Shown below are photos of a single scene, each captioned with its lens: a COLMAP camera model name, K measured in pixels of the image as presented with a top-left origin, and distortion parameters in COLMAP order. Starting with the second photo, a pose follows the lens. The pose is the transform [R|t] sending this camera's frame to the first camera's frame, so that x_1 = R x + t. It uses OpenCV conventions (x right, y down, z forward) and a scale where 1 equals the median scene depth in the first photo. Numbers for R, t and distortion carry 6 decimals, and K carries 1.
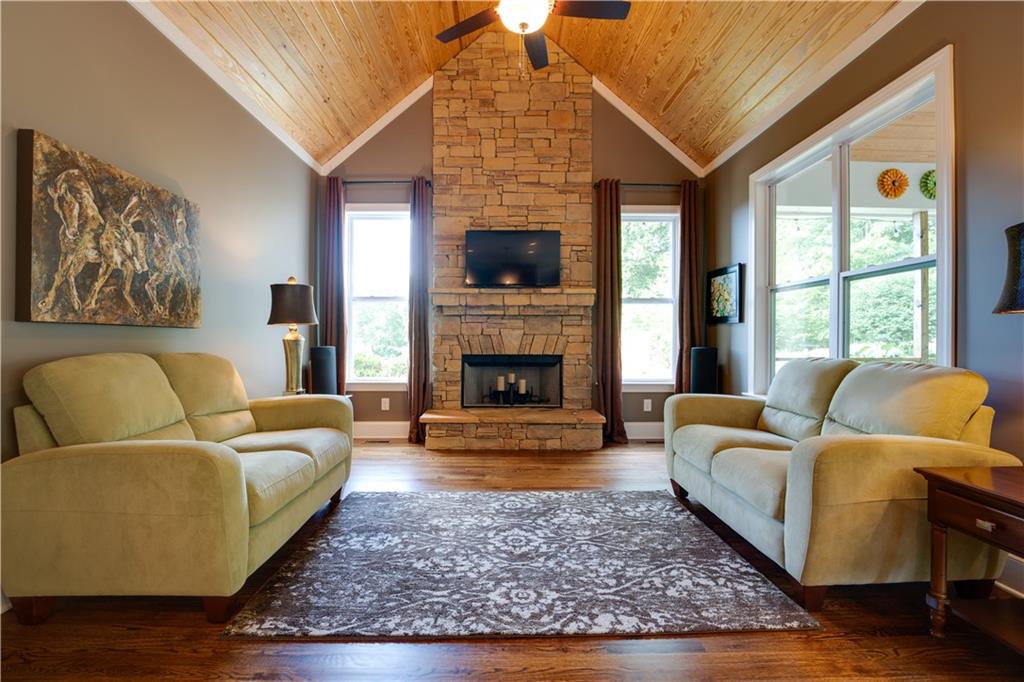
lens RADIAL K [[438.6, 0, 504.9], [0, 438.6, 341.2], [0, 0, 1]] dist [-0.018207, 0.000182]
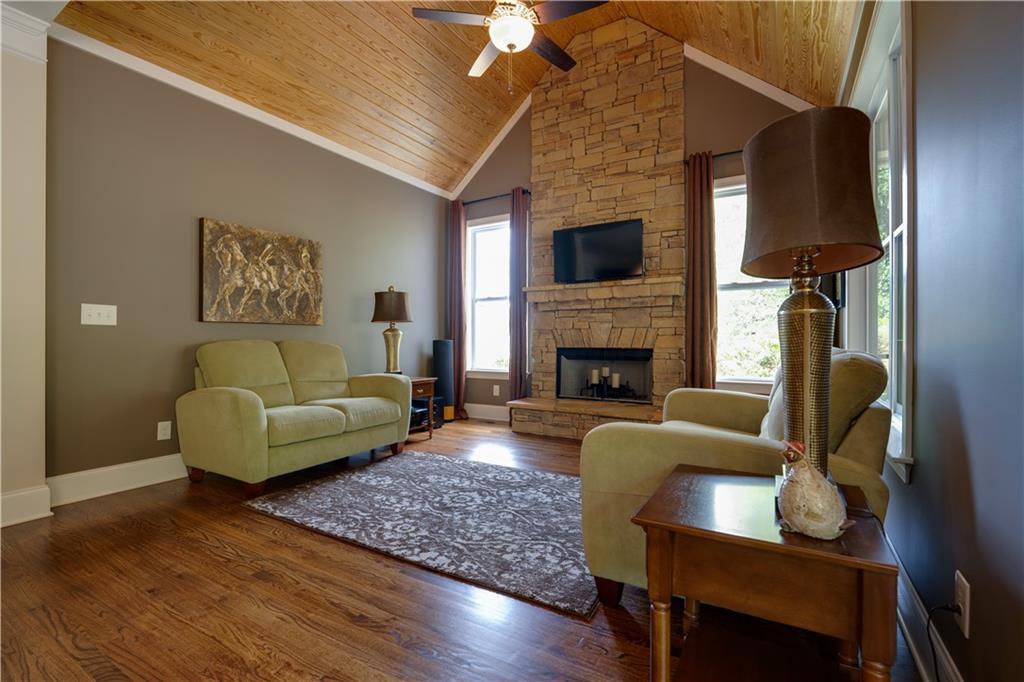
lens RADIAL K [[445.9, 0, 512.0], [0, 445.9, 341.0], [0, 0, 1]] dist [-0.017869, 0.000280]
pose [[0.856505, -0.002288, -0.516133, 0.379380], [0.001902, 0.999997, -0.001277, 0.016079], [0.516134, 0.000112, 0.856508, 0.021106]]
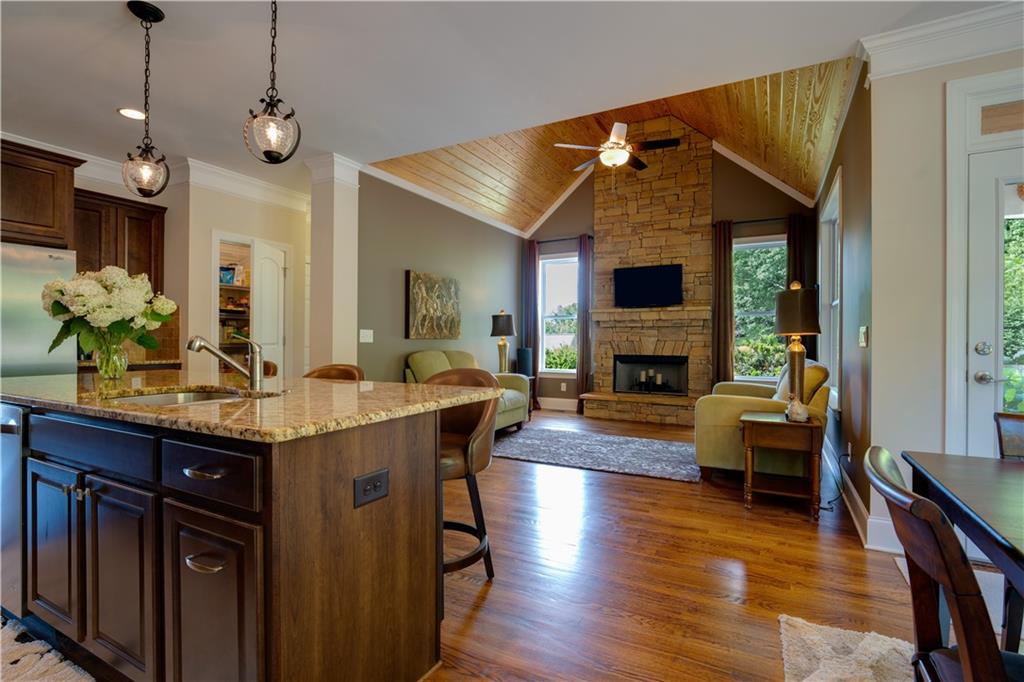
lens RADIAL K [[467.1, 0, 513.9], [0, 467.1, 341.7], [0, 0, 1]] dist [-0.014363, 0.000090]
pose [[0.878399, 0.002324, -0.477922, 0.353707], [-0.003158, 0.999995, -0.000942, -0.009770], [0.477918, 0.002336, 0.878402, -0.502959]]
